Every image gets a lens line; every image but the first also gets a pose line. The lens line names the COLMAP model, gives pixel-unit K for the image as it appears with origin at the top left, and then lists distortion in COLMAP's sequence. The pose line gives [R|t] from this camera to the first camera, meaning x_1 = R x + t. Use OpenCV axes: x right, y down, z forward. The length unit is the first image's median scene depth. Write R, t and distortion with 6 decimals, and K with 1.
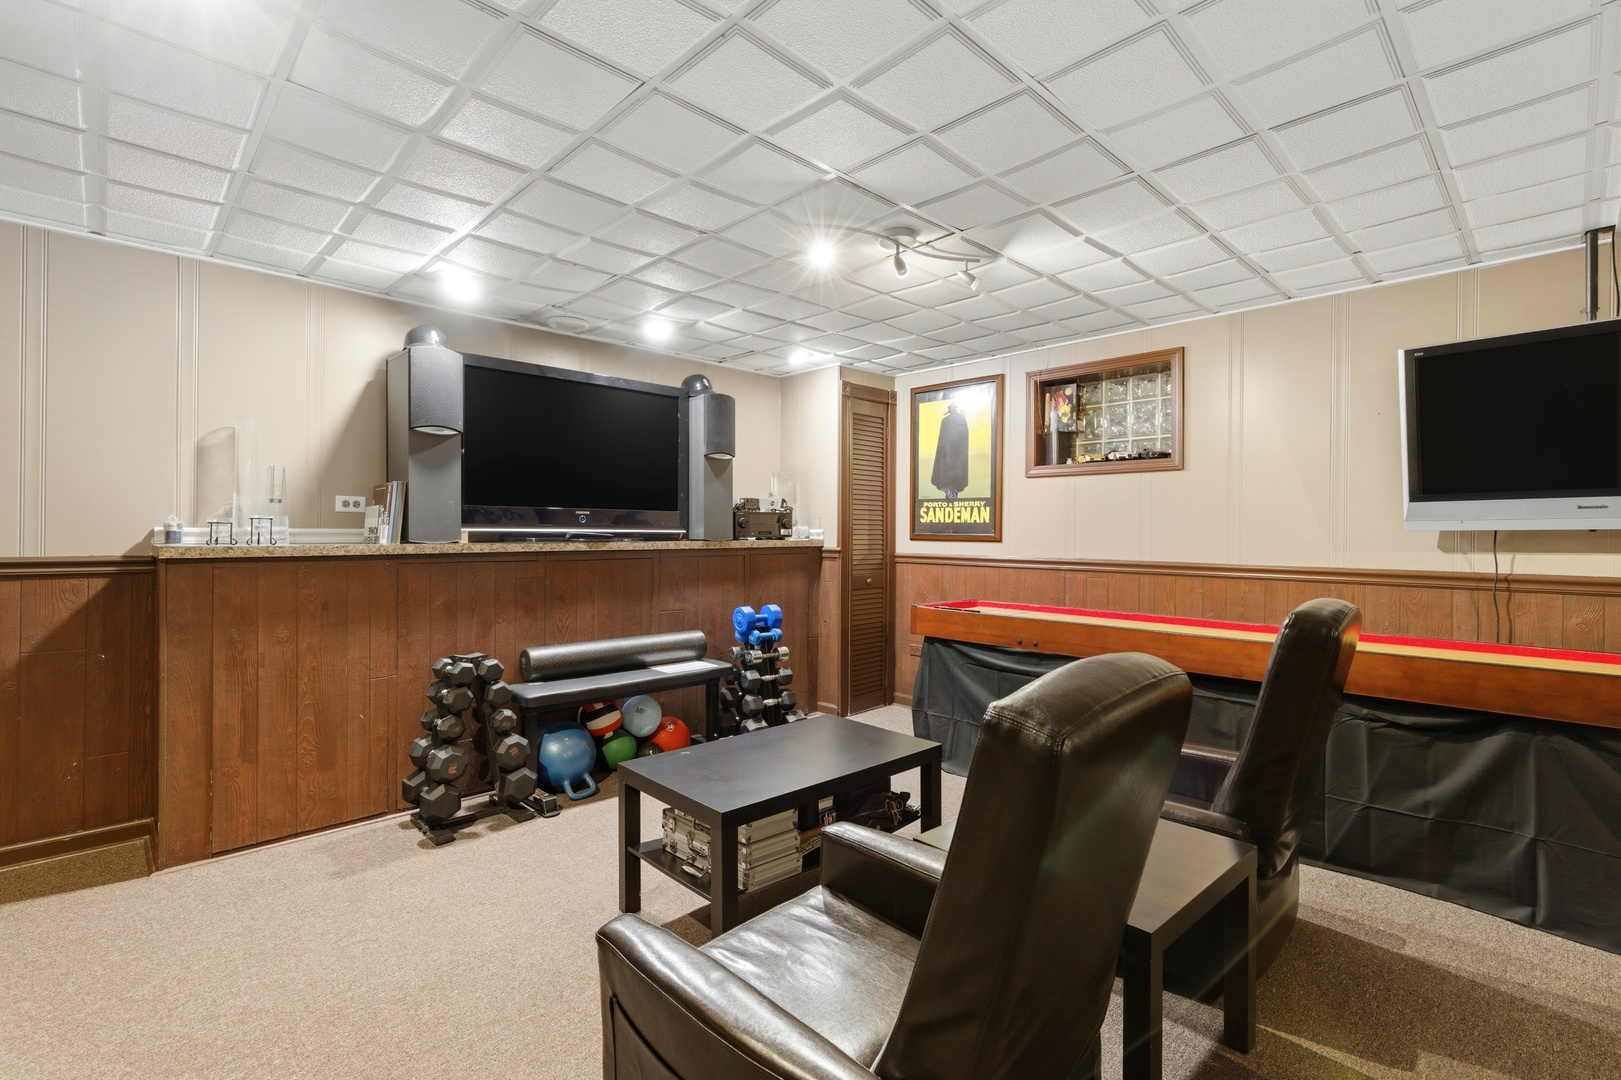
lens RADIAL K [[737.2, 0, 815.6], [0, 737.2, 535.3], [0, 0, 1]] dist [-0.000531, 0.000497]
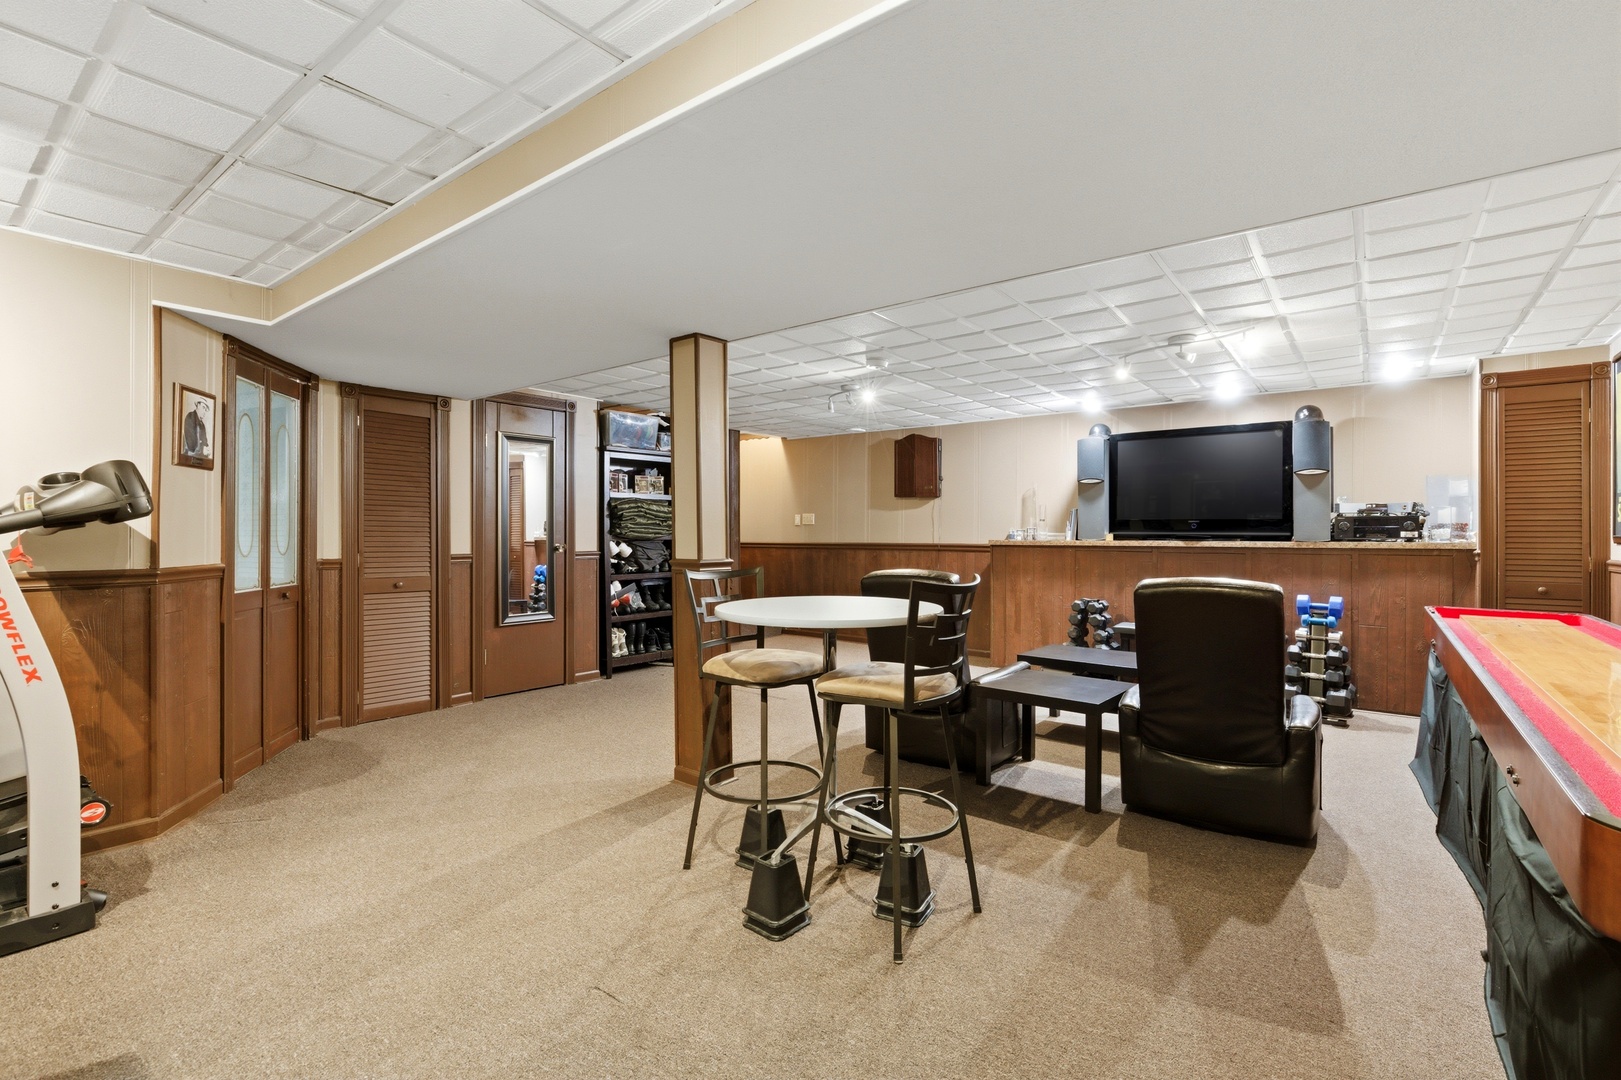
lens RADIAL K [[737.2, 0, 818.2], [0, 737.2, 538.4], [0, 0, 1]] dist [-0.000531, 0.000497]
pose [[0.145701, 0.001637, -0.989327, 1.283684], [-0.007656, 0.999971, 0.000527, 0.010800], [0.989299, 0.007498, 0.145710, 0.032033]]
